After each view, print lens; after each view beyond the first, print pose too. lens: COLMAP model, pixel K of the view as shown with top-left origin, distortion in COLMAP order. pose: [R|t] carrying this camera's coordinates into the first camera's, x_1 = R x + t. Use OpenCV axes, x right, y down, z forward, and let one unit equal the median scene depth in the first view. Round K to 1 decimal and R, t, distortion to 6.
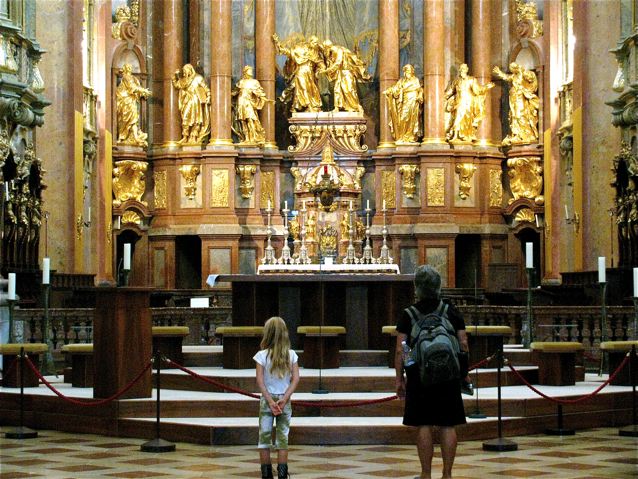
lens RADIAL K [[1686.3, 0, 319.5], [0, 1686.3, 239.7], [0, 0, 1]] dist [-0.067823, 0.000000]
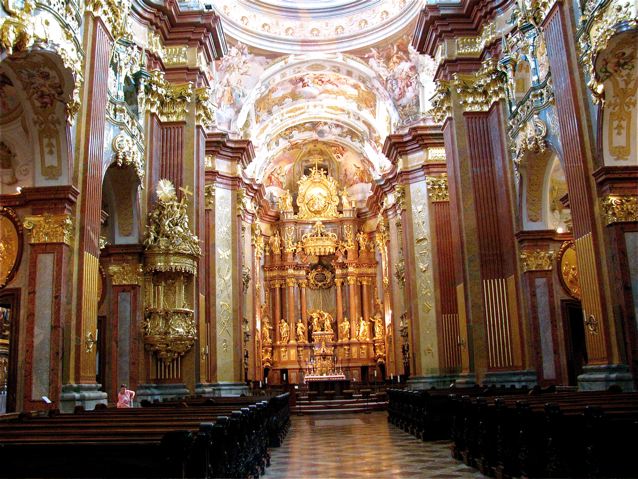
lens RADIAL K [[634.2, 0, 316.7], [0, 634.2, 240.8], [0, 0, 1]] dist [-0.156299, 0.000000]
pose [[0.999494, -0.029746, 0.011286, -0.017453], [0.031361, 0.980855, -0.192198, -0.009609], [-0.005353, 0.192455, 0.981291, -0.323283]]
